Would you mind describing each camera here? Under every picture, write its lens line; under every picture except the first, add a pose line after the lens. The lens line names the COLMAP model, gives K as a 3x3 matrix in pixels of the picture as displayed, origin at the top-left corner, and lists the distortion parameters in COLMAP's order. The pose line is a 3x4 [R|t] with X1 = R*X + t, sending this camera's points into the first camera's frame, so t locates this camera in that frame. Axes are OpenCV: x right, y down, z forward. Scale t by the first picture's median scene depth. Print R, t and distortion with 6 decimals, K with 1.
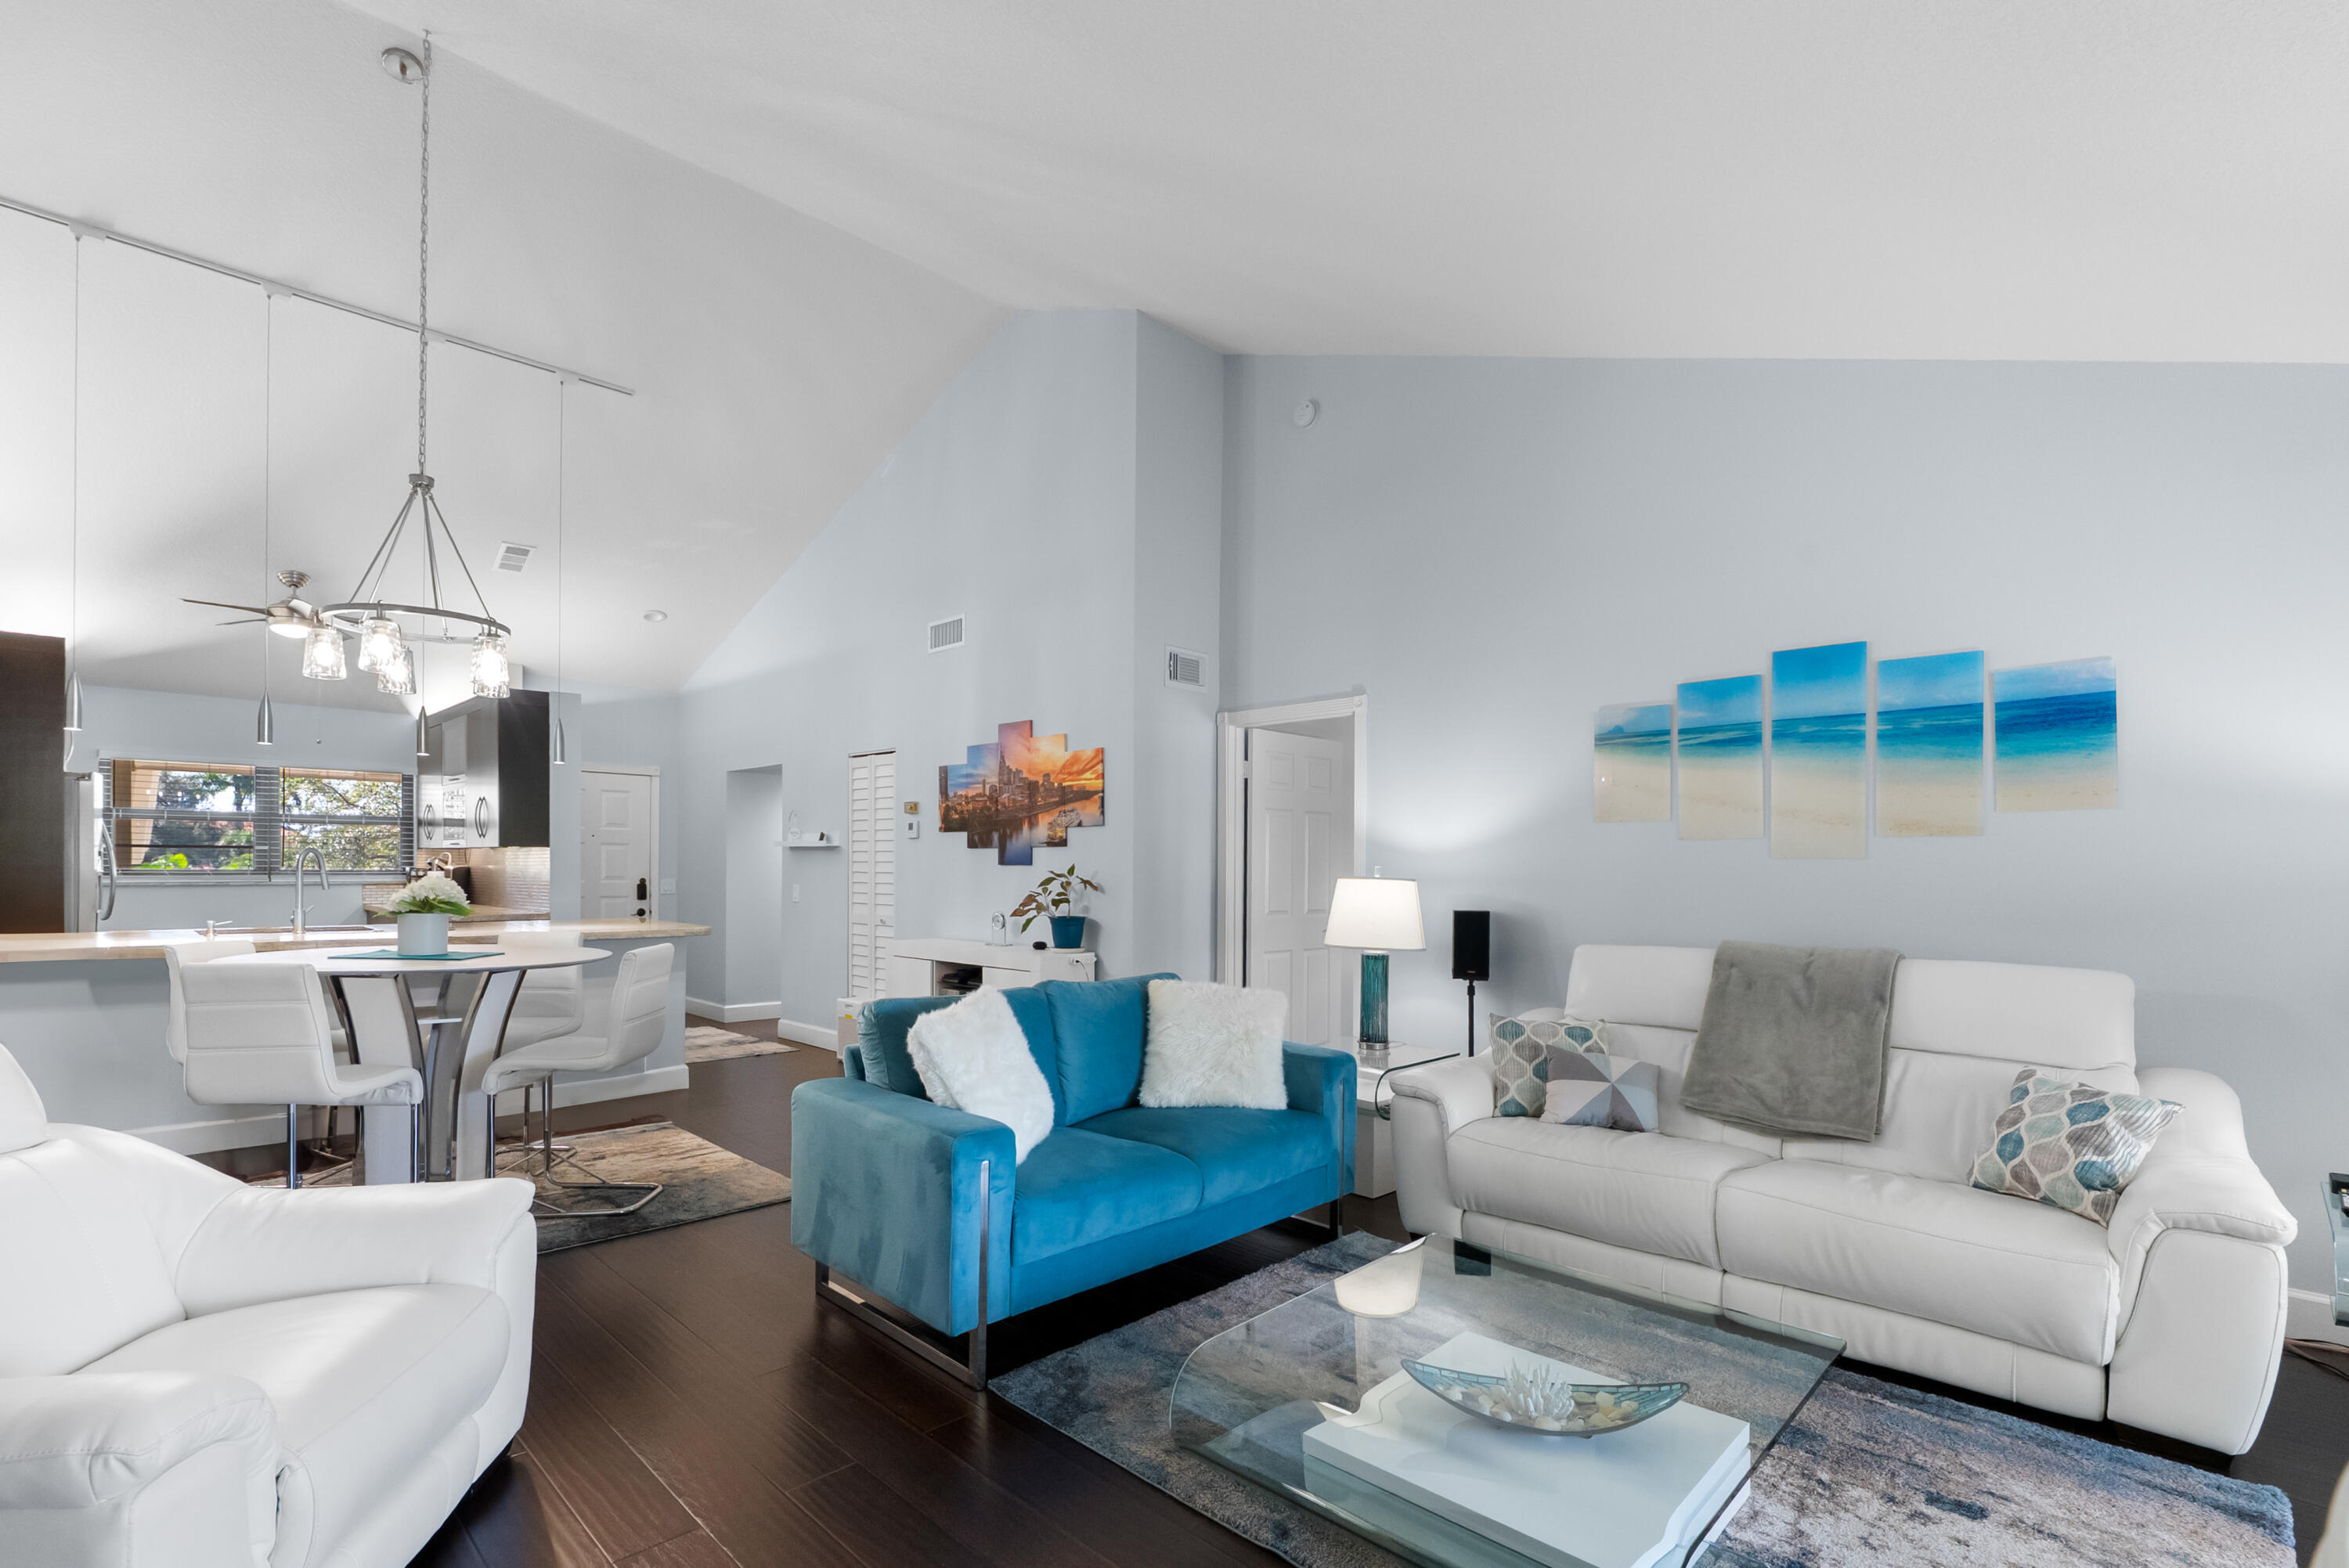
lens RADIAL K [[1082.1, 0, 1217.6], [0, 1082.1, 872.5], [0, 0, 1]] dist [-0.014690, -0.000056]
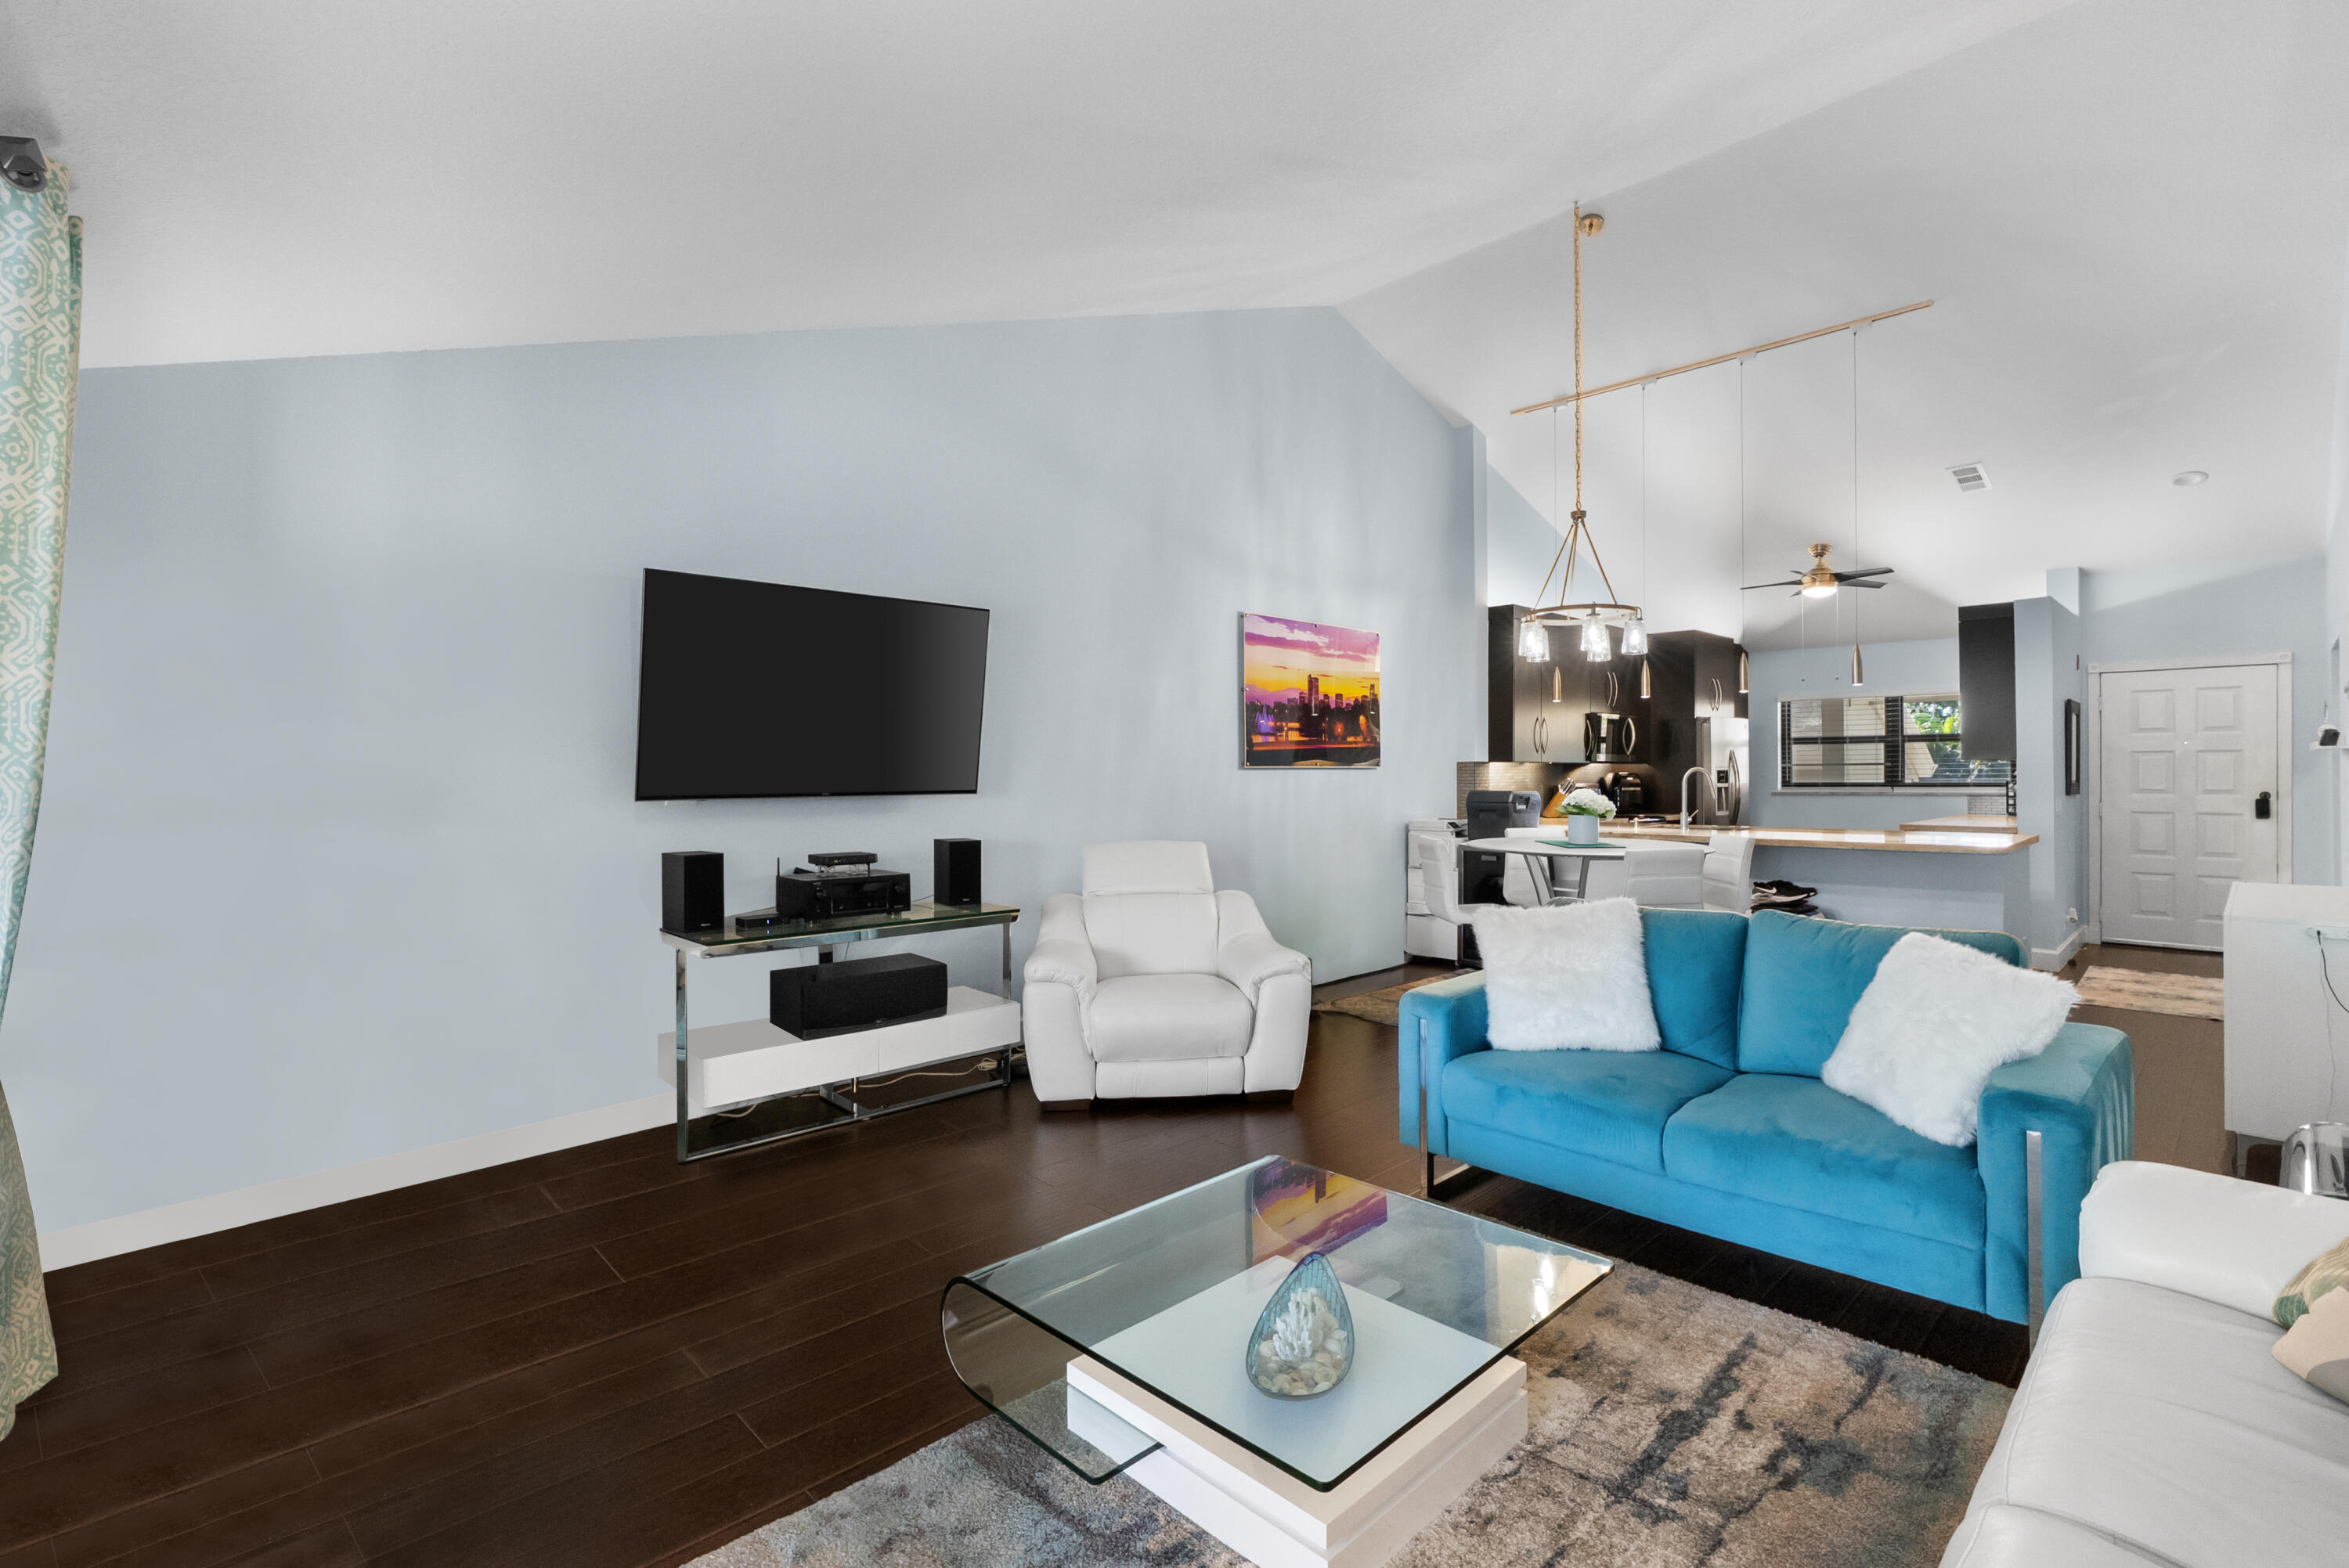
lens RADIAL K [[1063.9, 0, 1175.6], [0, 1063.9, 775.7], [0, 0, 1]] dist [0.004565, 0.000427]
pose [[-0.053327, -0.007321, -0.998550, 0.443840], [0.000852, 0.999972, -0.007376, -0.002405], [0.998577, -0.001244, -0.053319, 0.330909]]
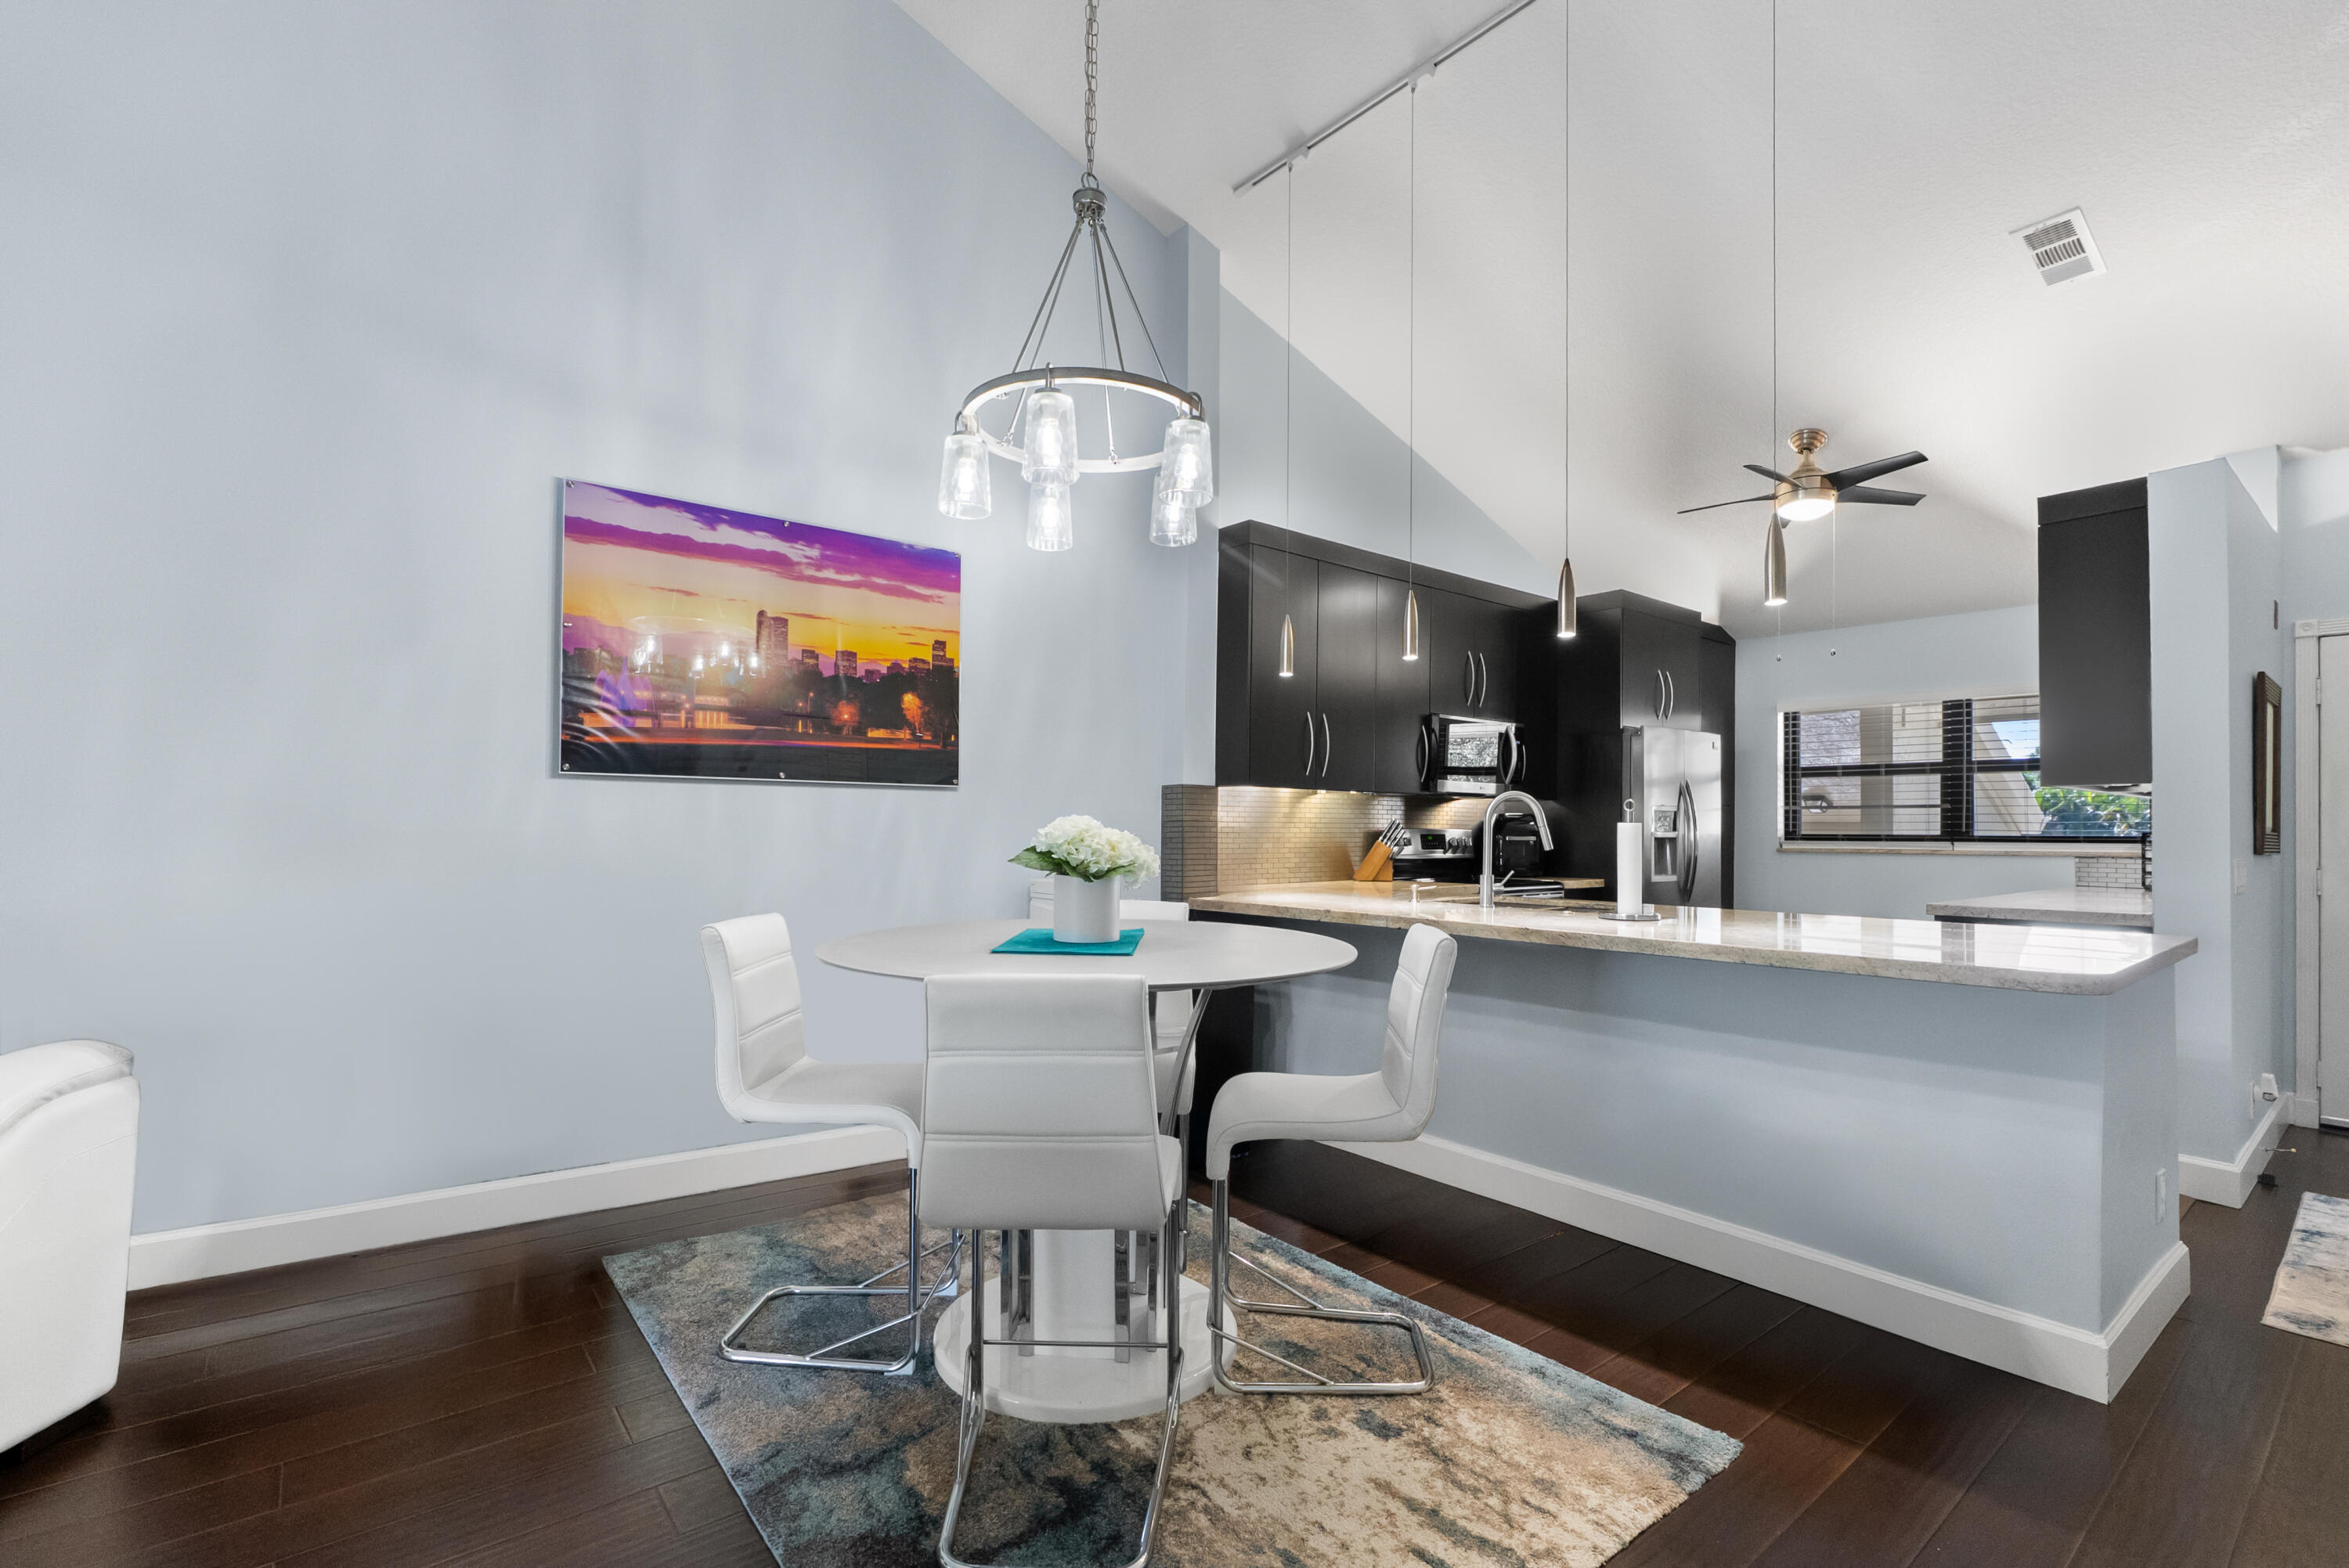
lens RADIAL K [[1052.9, 0, 1180.4], [0, 1052.9, 819.3], [0, 0, 1]] dist [-0.001458, 0.000117]
pose [[-0.143370, -0.020099, -0.989465, -0.082119], [-0.013842, 0.999737, -0.018302, 0.010174], [0.989572, 0.011072, -0.143611, 0.712980]]
